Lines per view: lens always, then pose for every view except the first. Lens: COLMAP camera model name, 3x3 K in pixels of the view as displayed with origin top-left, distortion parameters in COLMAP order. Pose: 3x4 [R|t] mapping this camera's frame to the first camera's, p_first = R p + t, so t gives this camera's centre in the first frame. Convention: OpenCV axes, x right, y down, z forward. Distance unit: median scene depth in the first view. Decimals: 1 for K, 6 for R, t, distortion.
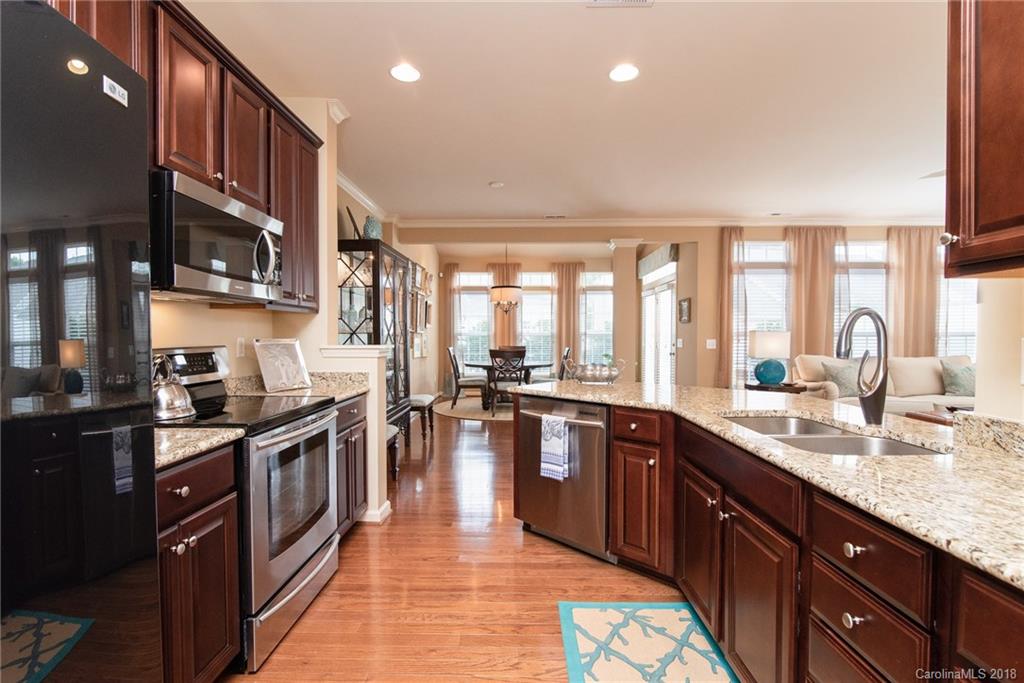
lens RADIAL K [[471.4, 0, 505.7], [0, 471.4, 339.2], [0, 0, 1]] dist [-0.009360, -0.000043]
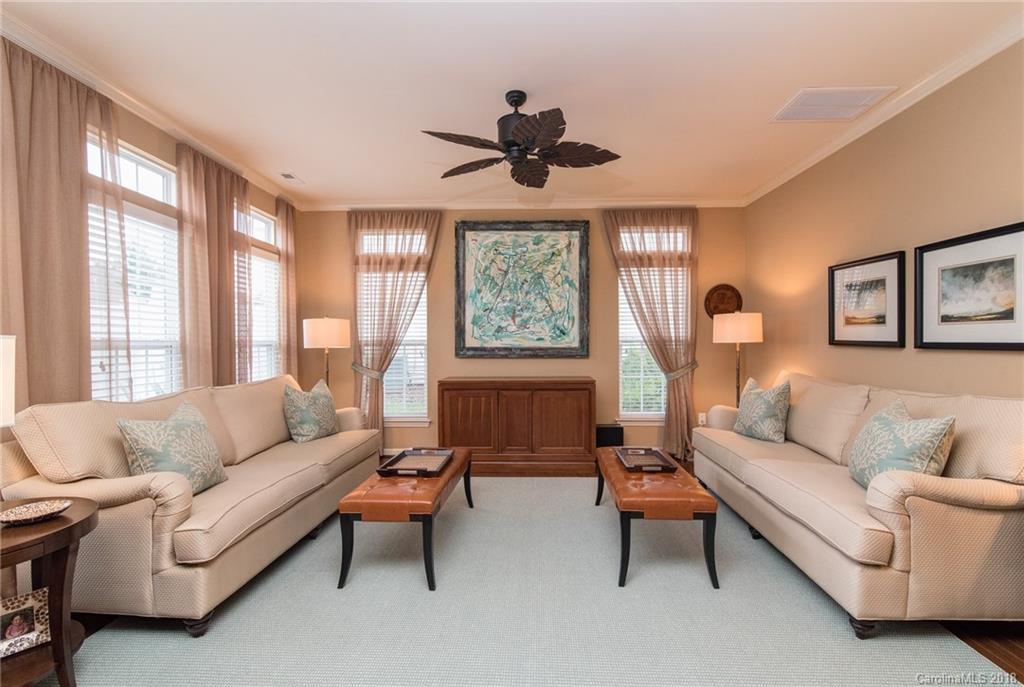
lens RADIAL K [[471.4, 0, 513.2], [0, 471.4, 348.8], [0, 0, 1]] dist [-0.009360, -0.000043]
pose [[-0.012135, -0.012286, 0.999851, 0.279203], [0.014606, 0.999816, 0.012463, -0.006057], [-0.999820, 0.014755, -0.011953, 0.630128]]
